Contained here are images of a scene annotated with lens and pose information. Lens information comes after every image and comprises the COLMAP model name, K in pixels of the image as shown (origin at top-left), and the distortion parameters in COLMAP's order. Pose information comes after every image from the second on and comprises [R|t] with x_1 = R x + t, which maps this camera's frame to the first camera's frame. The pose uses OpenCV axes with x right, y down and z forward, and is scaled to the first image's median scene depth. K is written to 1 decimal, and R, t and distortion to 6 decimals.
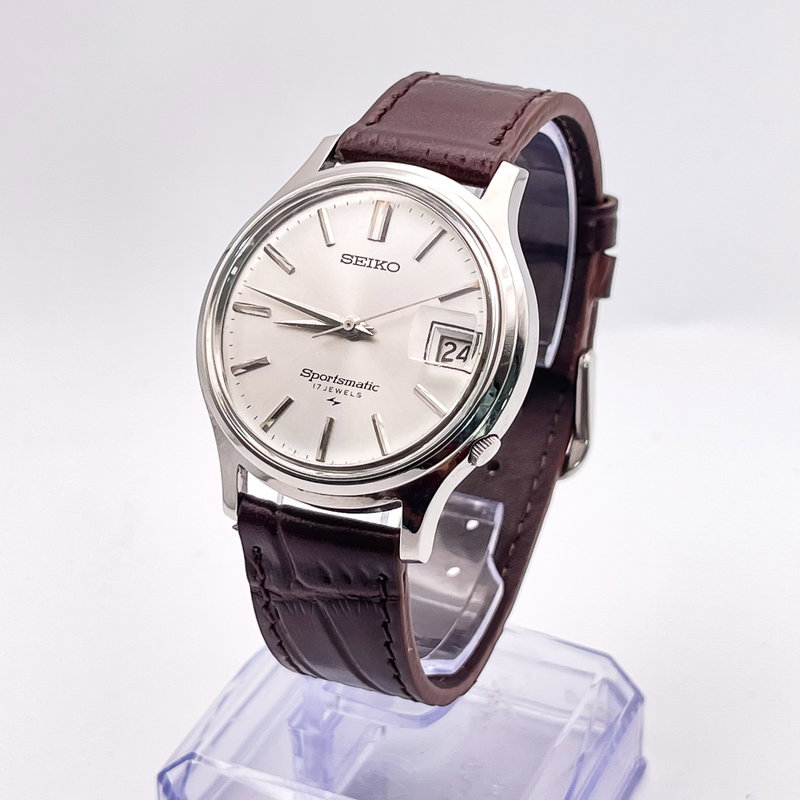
lens RADIAL K [[2170.9, 0, 400.1], [0, 2170.9, 396.6], [0, 0, 1]] dist [0.327447, 0.000000]
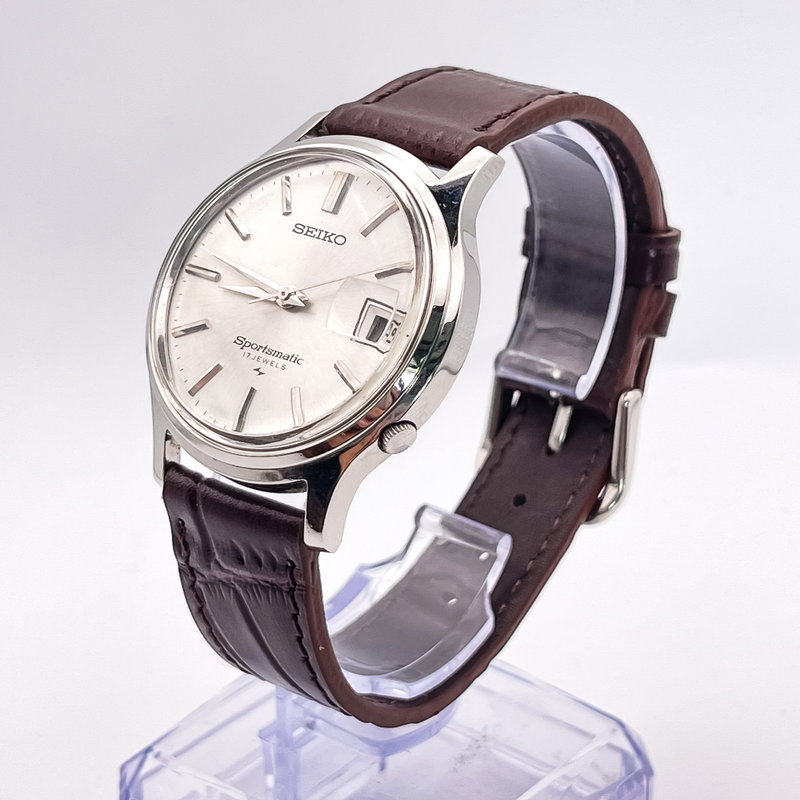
lens RADIAL K [[2170.9, 0, 399.6], [0, 2170.9, 404.3], [0, 0, 1]] dist [0.327447, 0.000000]
pose [[0.966757, 0.109889, -0.230880, 0.243196], [-0.126843, 0.990114, -0.059874, 0.063767], [0.222018, 0.087169, 0.971138, 0.082649]]
